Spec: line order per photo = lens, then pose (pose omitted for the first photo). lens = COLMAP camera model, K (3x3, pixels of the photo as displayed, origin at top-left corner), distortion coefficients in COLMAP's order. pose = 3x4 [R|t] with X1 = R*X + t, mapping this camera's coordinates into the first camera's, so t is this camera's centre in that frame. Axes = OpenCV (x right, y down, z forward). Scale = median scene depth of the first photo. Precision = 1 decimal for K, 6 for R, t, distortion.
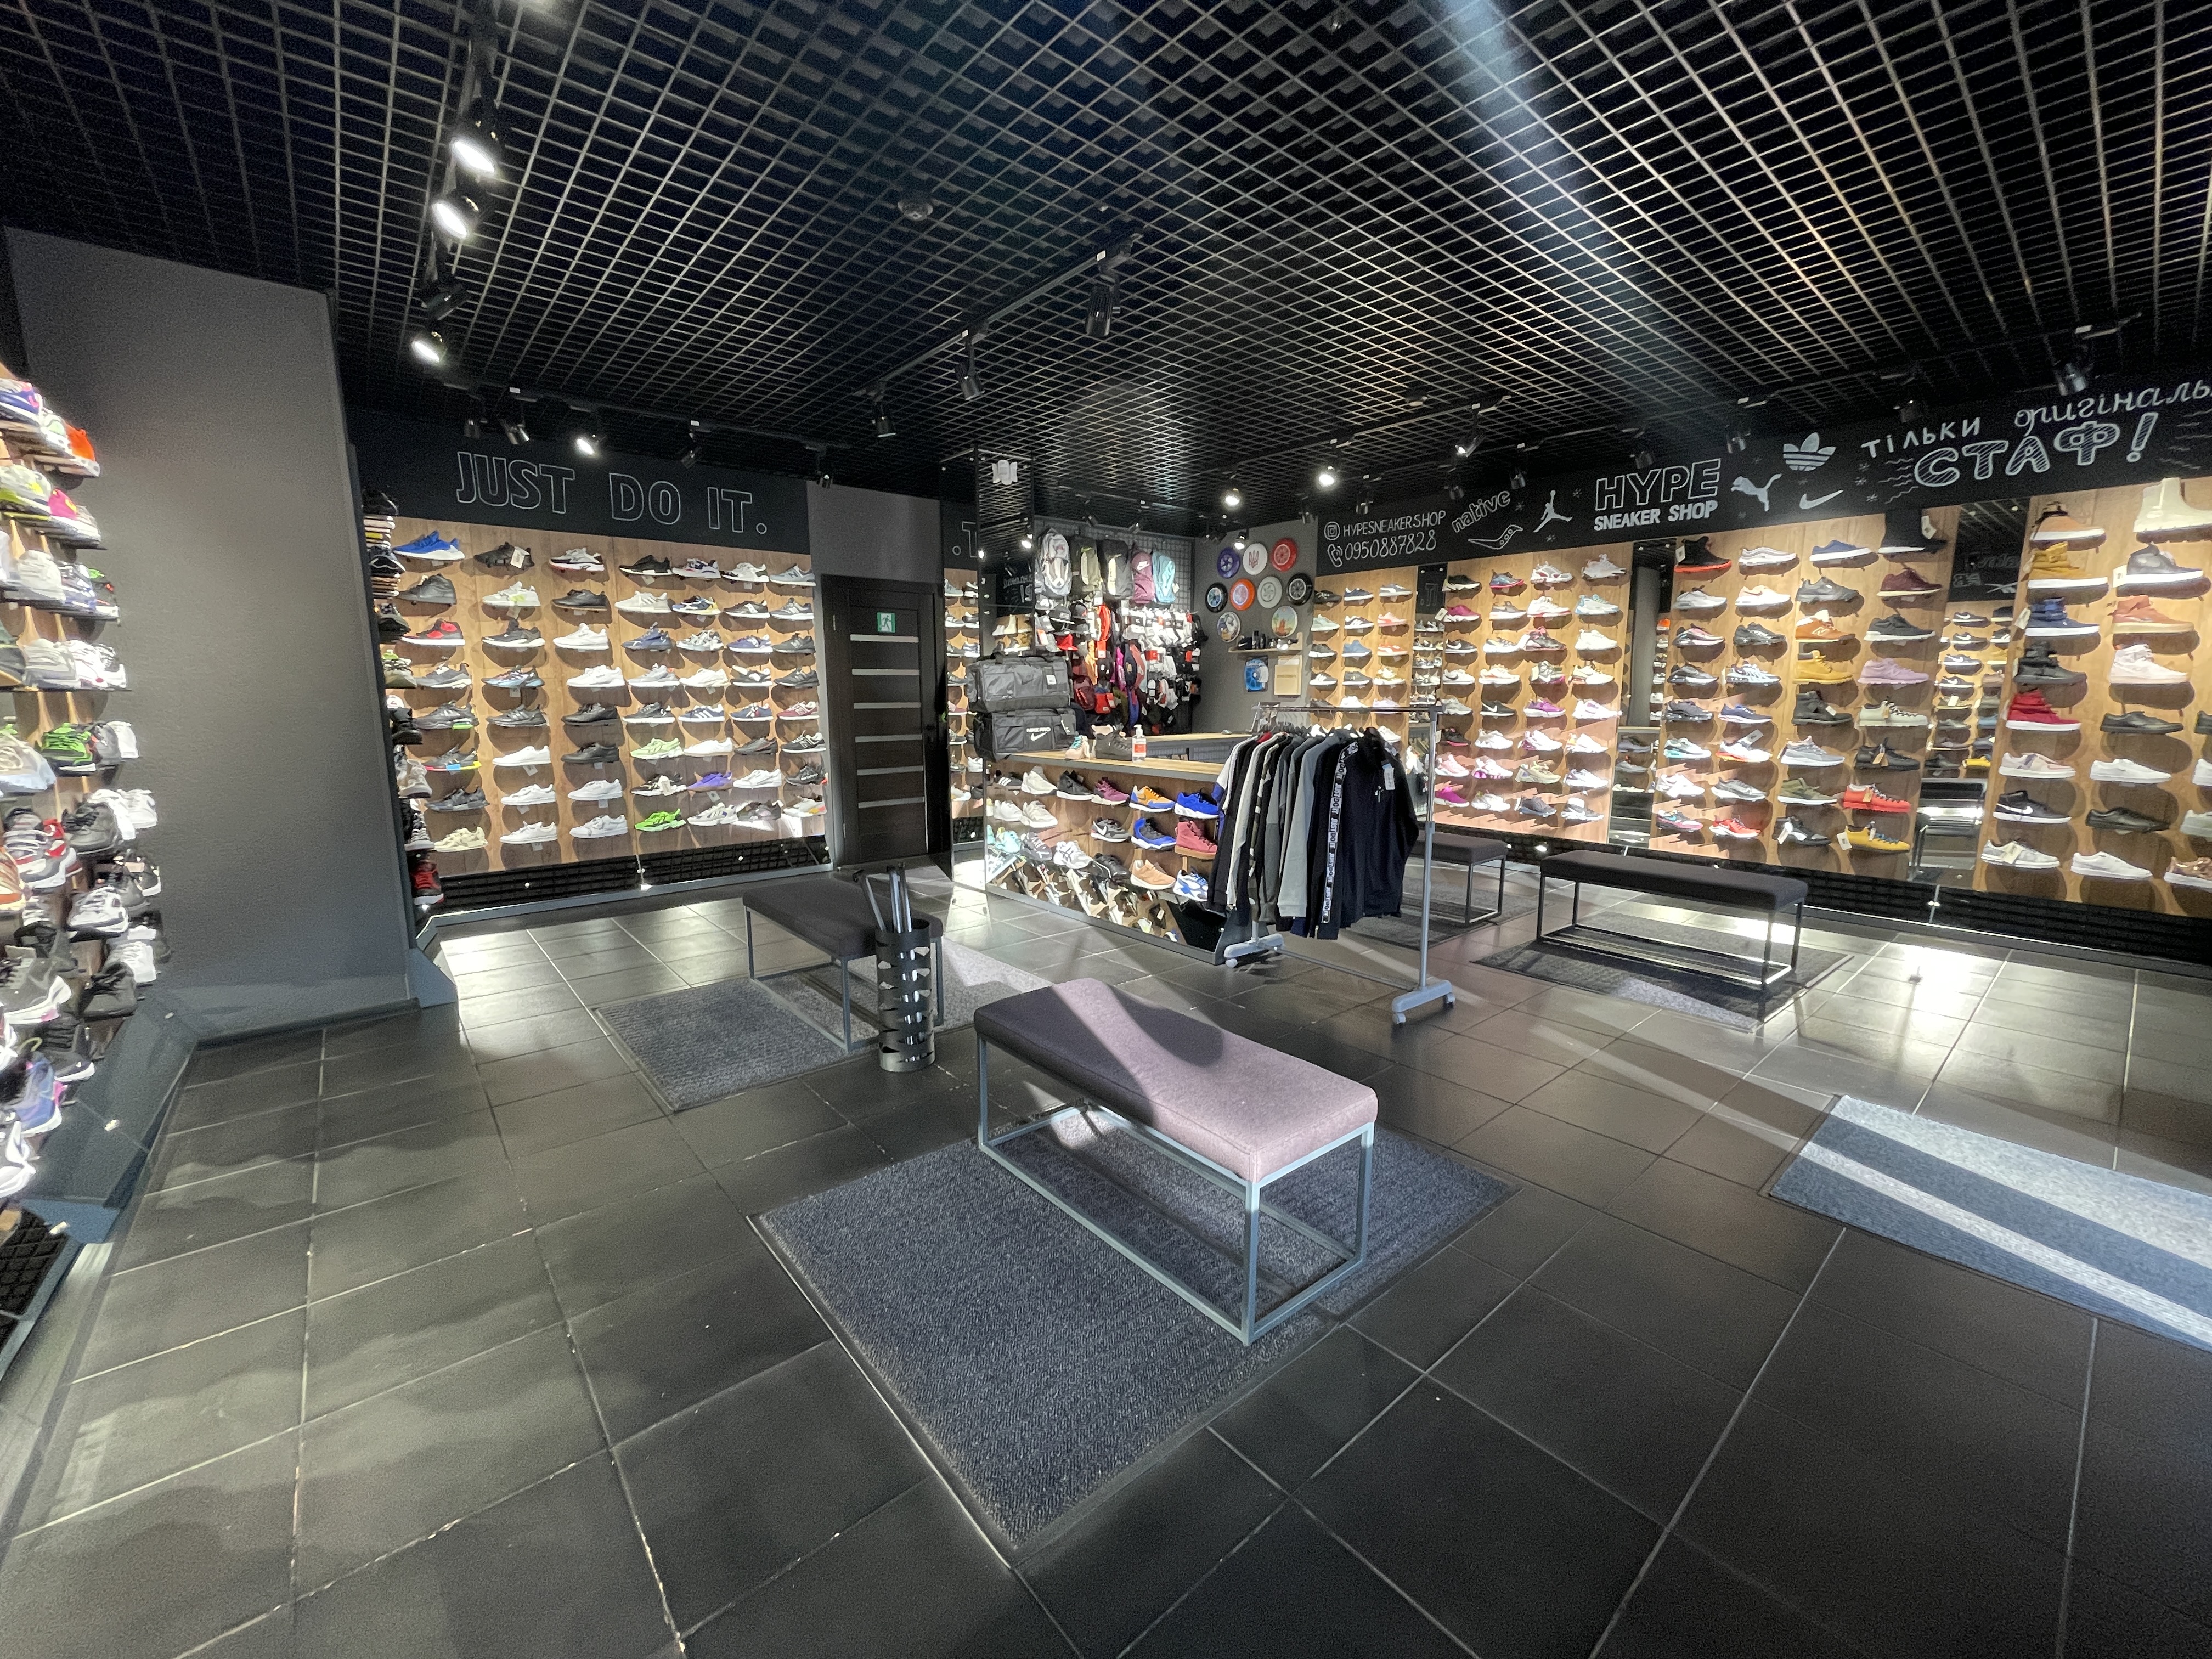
lens RADIAL K [[888.7, 0, 1096.5], [0, 888.7, 817.9], [0, 0, 1]] dist [-0.000157, -0.000557]
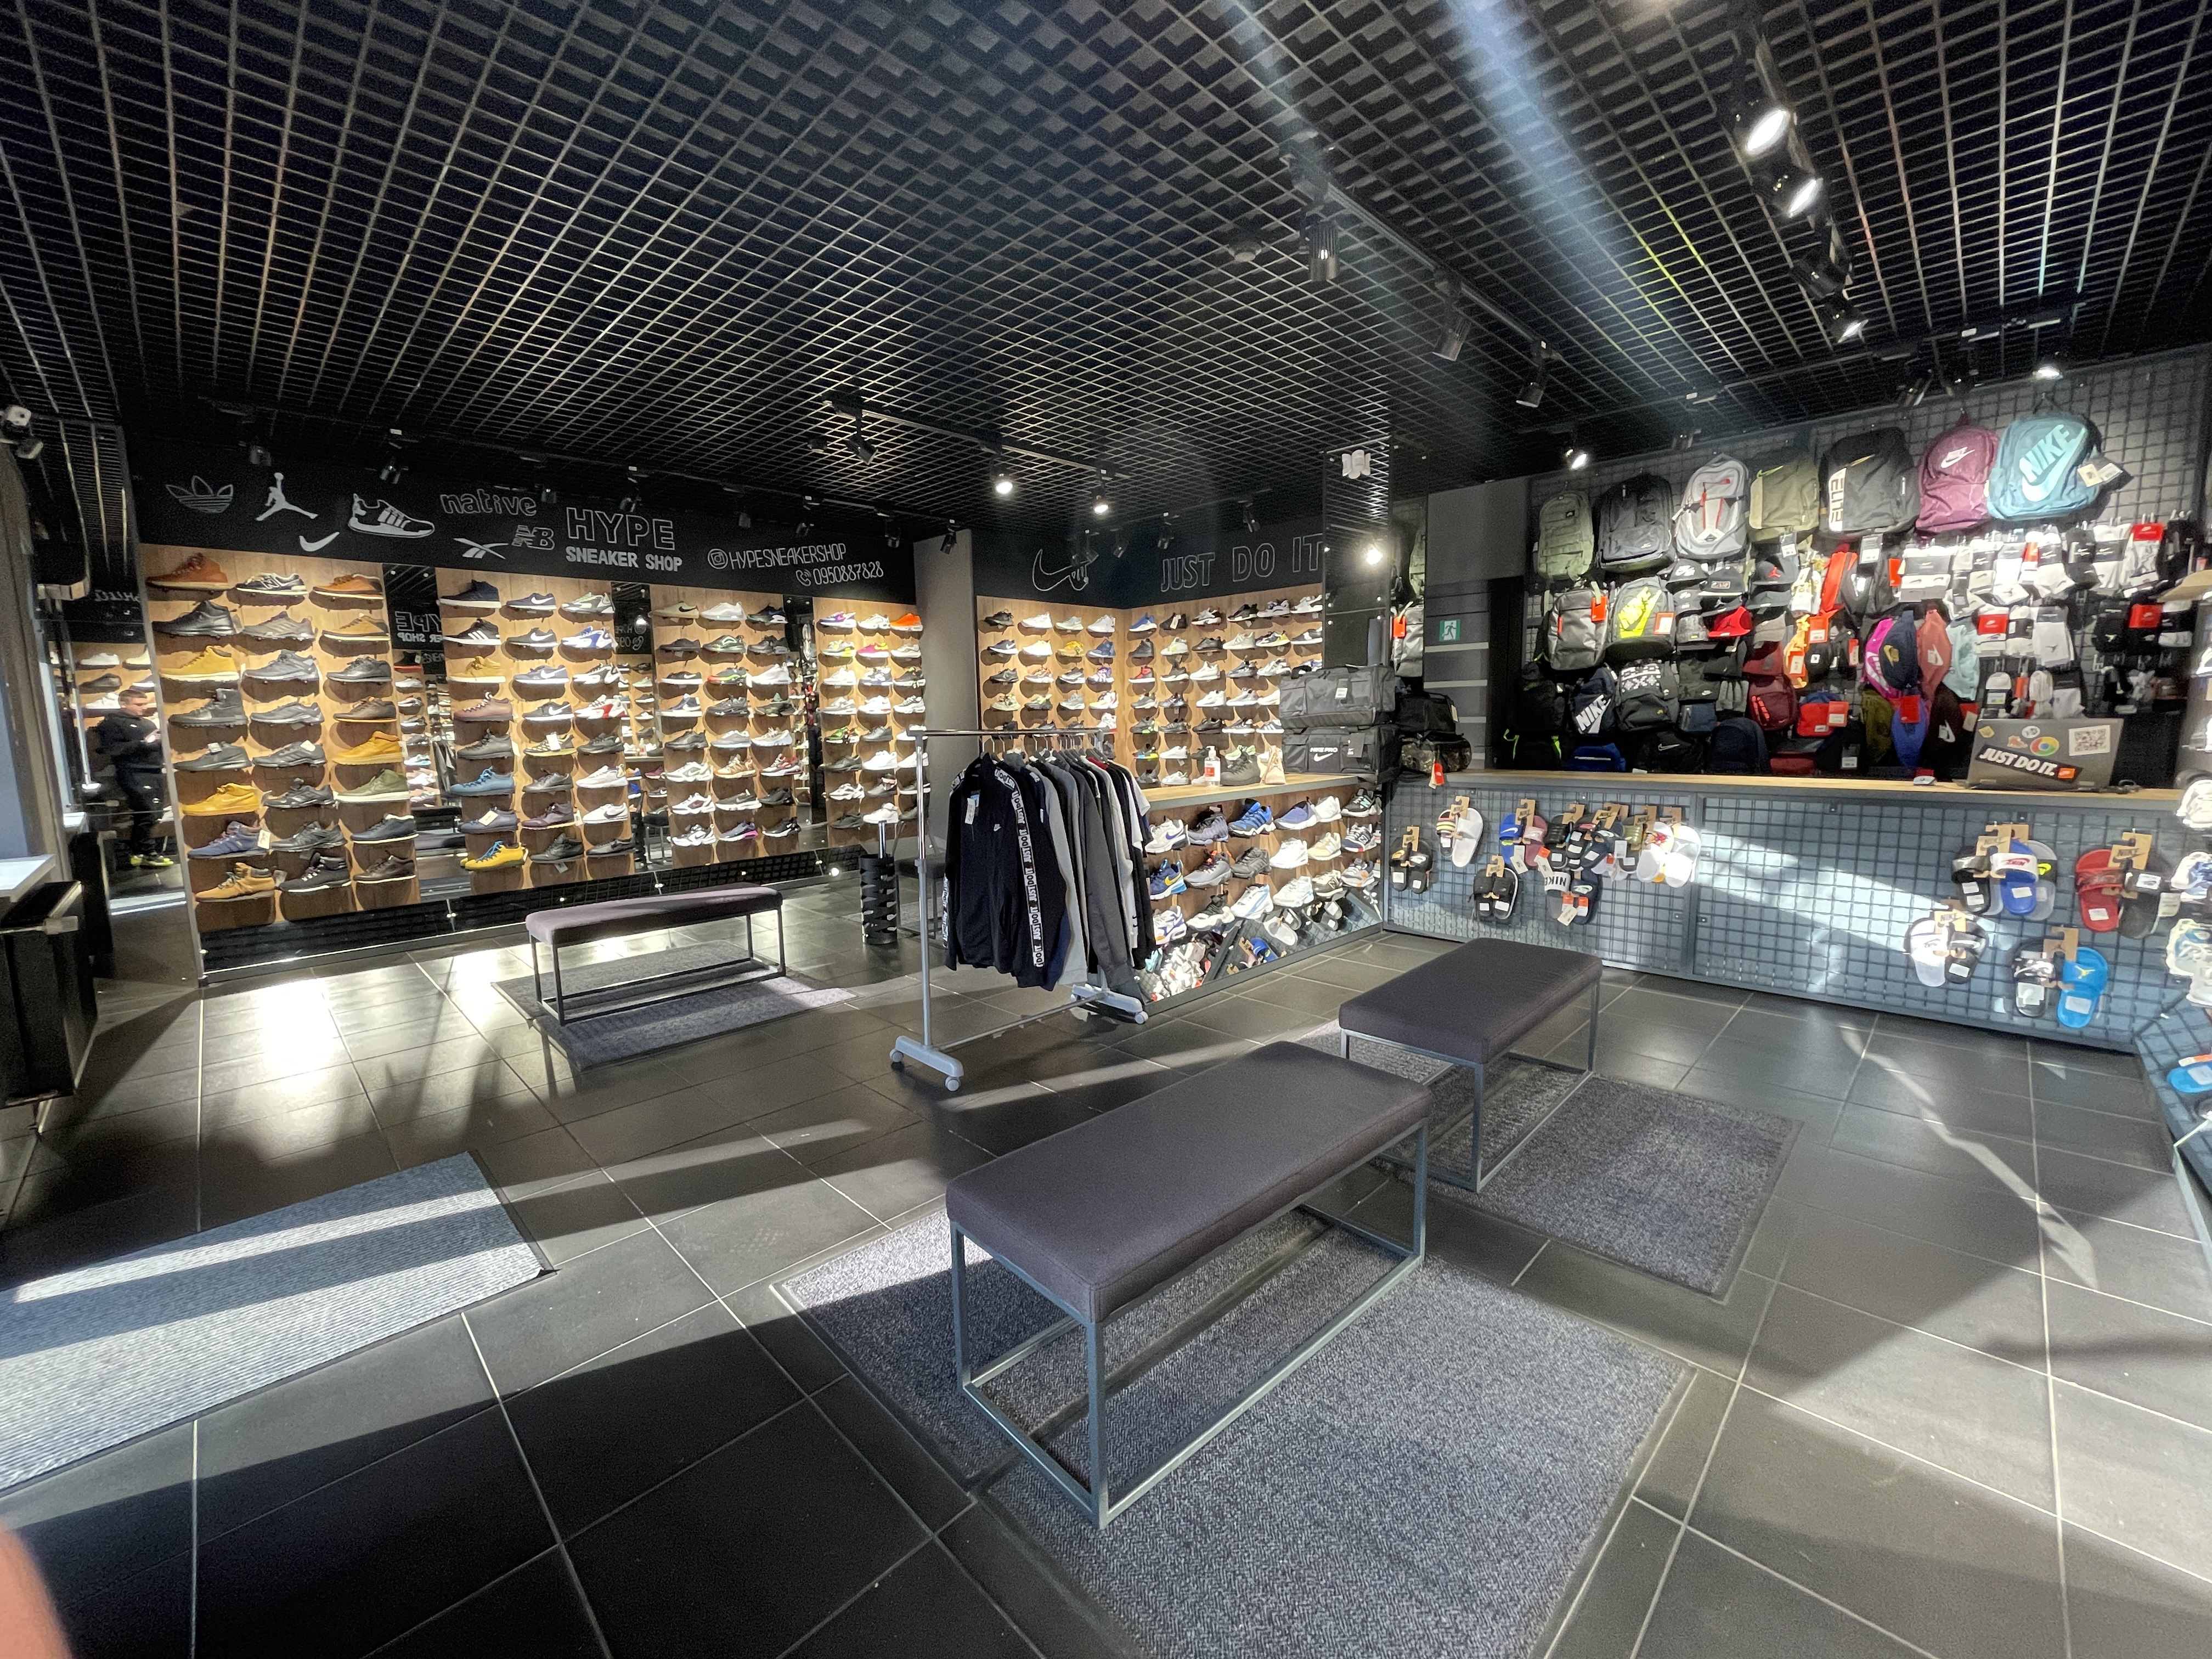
lens RADIAL K [[888.7, 0, 1101.0], [0, 888.7, 822.4], [0, 0, 1]] dist [-0.000157, -0.000557]
pose [[0.089965, 0.121673, -0.988485, 0.723171], [-0.124107, 0.986143, 0.110089, -0.087335], [0.988182, 0.112774, 0.103819, 0.618542]]
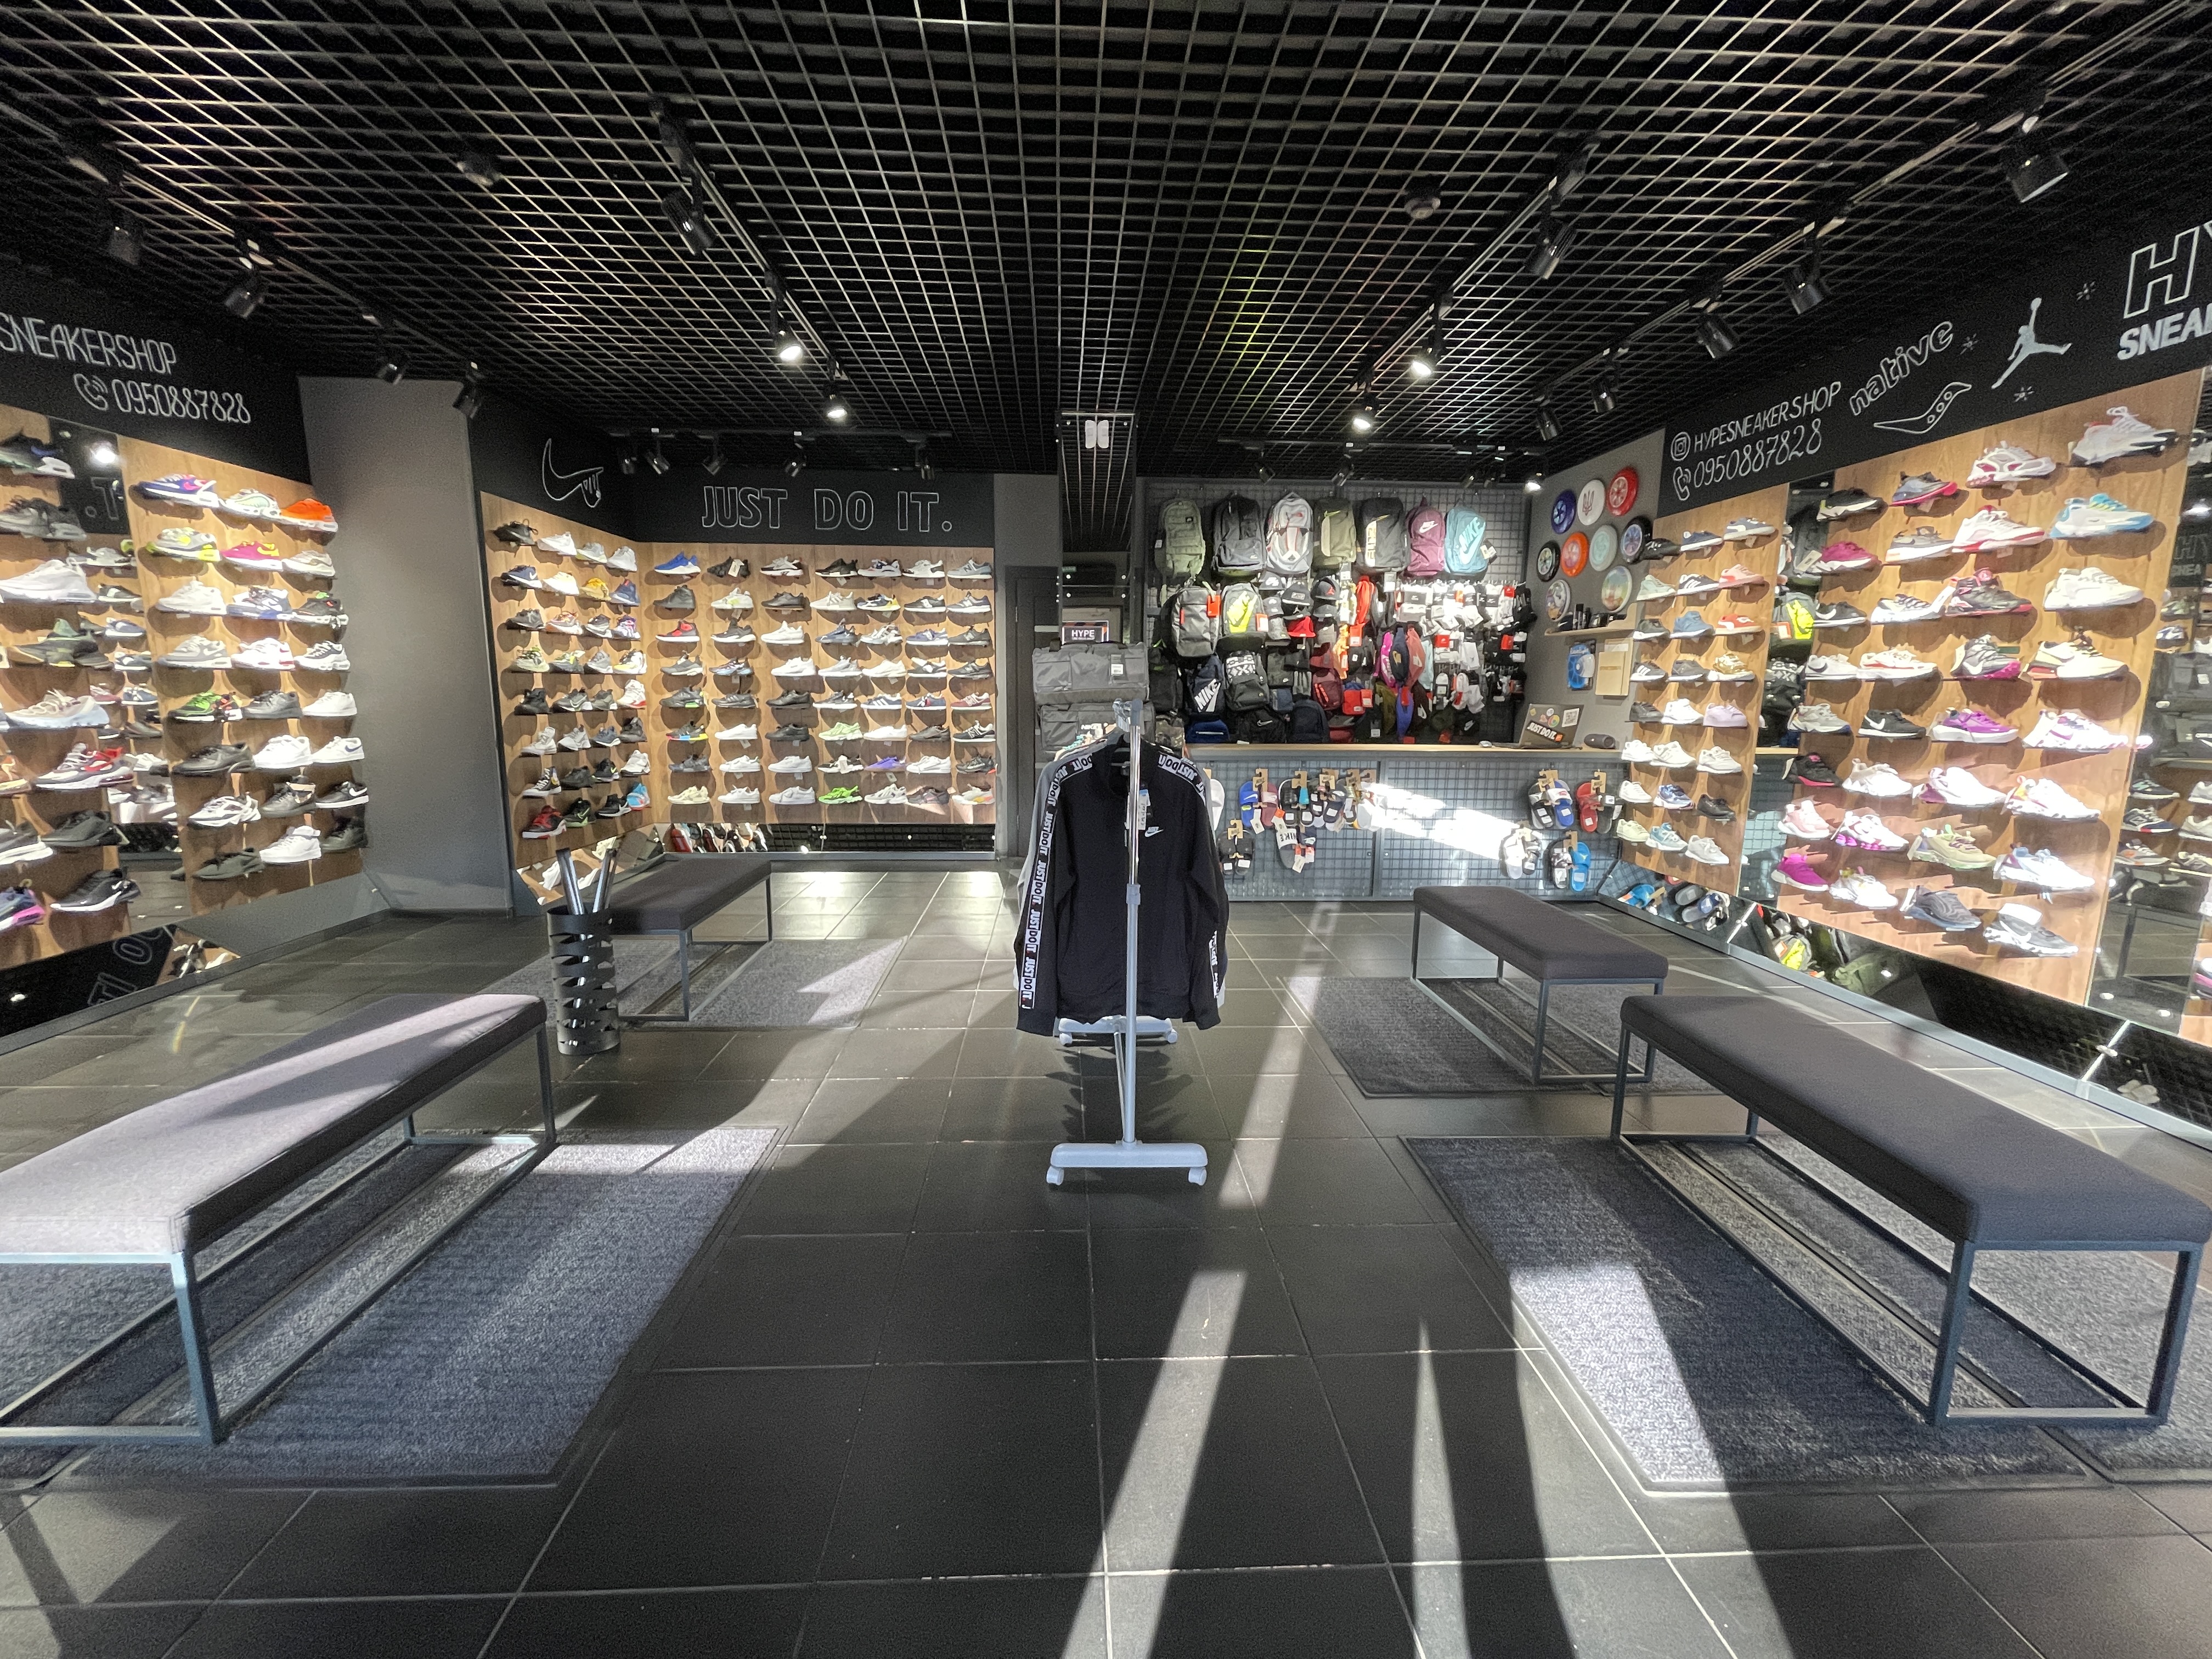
lens RADIAL K [[888.7, 0, 1101.1], [0, 888.7, 821.6], [0, 0, 1]] dist [-0.000157, -0.000557]
pose [[0.792809, 0.101922, -0.600887, 0.419953], [-0.099120, 0.994354, 0.037882, -0.036162], [0.601356, 0.029527, 0.798436, 0.277727]]
